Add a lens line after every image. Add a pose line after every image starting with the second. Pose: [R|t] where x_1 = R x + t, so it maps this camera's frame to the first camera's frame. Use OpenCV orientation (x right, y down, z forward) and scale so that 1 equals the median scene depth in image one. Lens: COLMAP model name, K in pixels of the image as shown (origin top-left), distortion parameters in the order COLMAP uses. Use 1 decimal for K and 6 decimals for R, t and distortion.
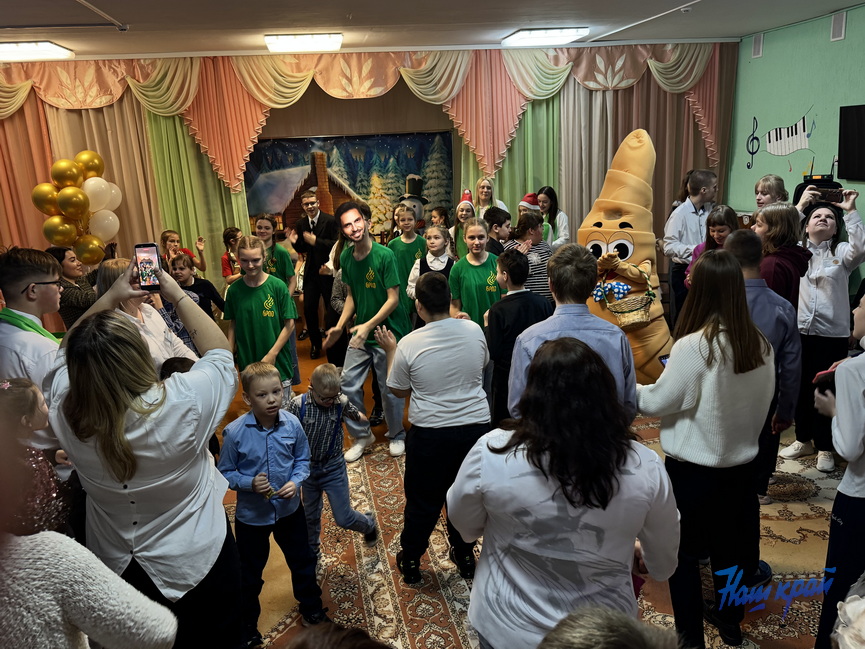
lens RADIAL K [[700.5, 0, 456.3], [0, 700.5, 365.4], [0, 0, 1]] dist [-0.008266, -0.023527]
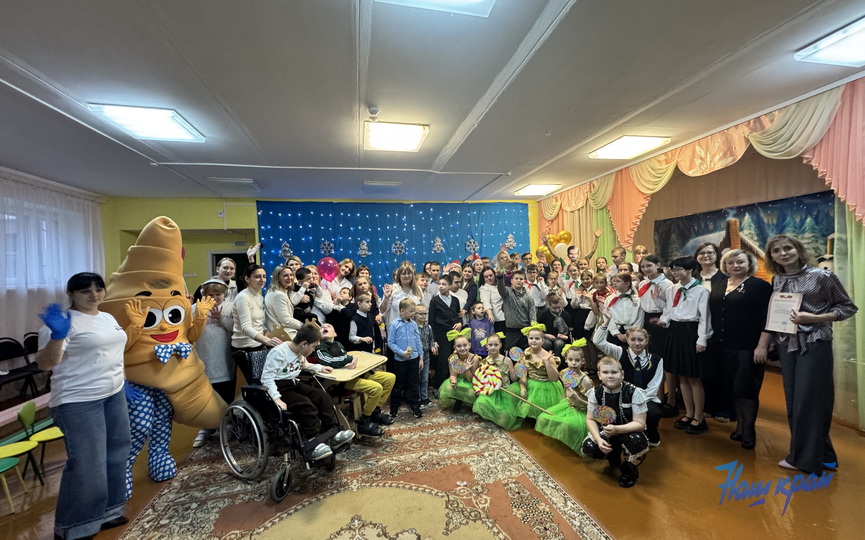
lens RADIAL K [[351.2, 0, 428.9], [0, 351.2, 269.3], [0, 0, 1]] dist [-0.007142, 0.000014]
pose [[0.001259, 0.044756, -0.998997, 0.400067], [-0.261428, 0.964270, 0.042871, -0.113667], [0.965222, 0.261112, 0.012914, 0.515710]]
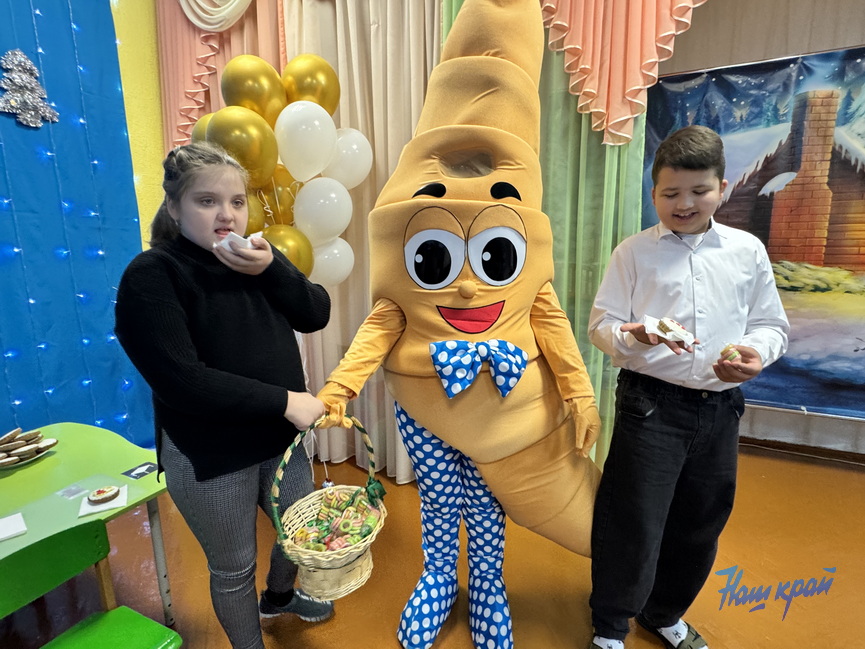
lens RADIAL K [[435.8, 0, 429.3], [0, 435.8, 321.4], [0, 0, 1]] dist [-0.002574, -0.000171]
pose [[0.807735, 0.135329, -0.573803, -0.219044], [-0.201223, 0.978134, -0.052571, -0.104543], [0.554142, 0.157926, 0.817304, 0.672978]]
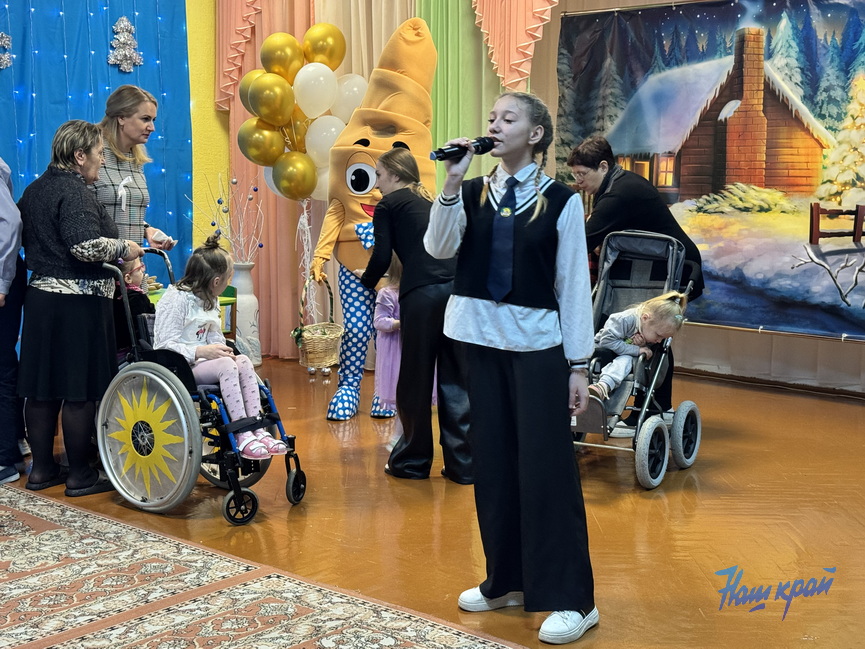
lens RADIAL K [[1317.9, 0, 418.8], [0, 1317.9, 329.9], [0, 0, 1]] dist [0.134781, 0.000000]
pose [[0.565721, 0.146672, -0.811447, 0.437916], [-0.265767, 0.963974, -0.011045, -0.038633], [0.780594, 0.221904, 0.584321, 0.342526]]
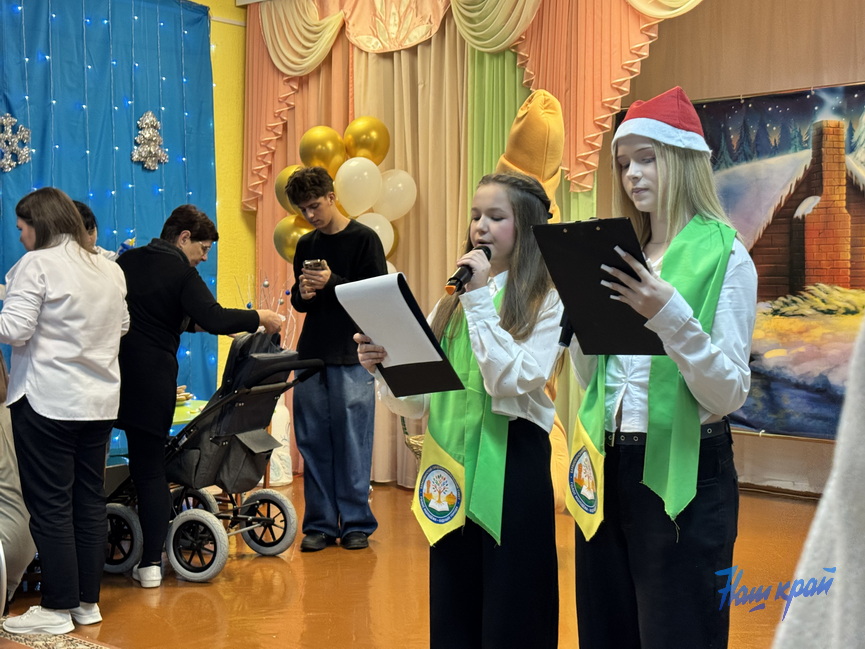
lens RADIAL K [[1317.9, 0, 430.9], [0, 1317.9, 324.5], [0, 0, 1]] dist [0.134781, 0.000000]
pose [[0.595403, 0.068942, -0.800464, 0.340384], [-0.260811, 0.958940, -0.111406, -0.019687], [0.759917, 0.275102, 0.588936, 0.342665]]
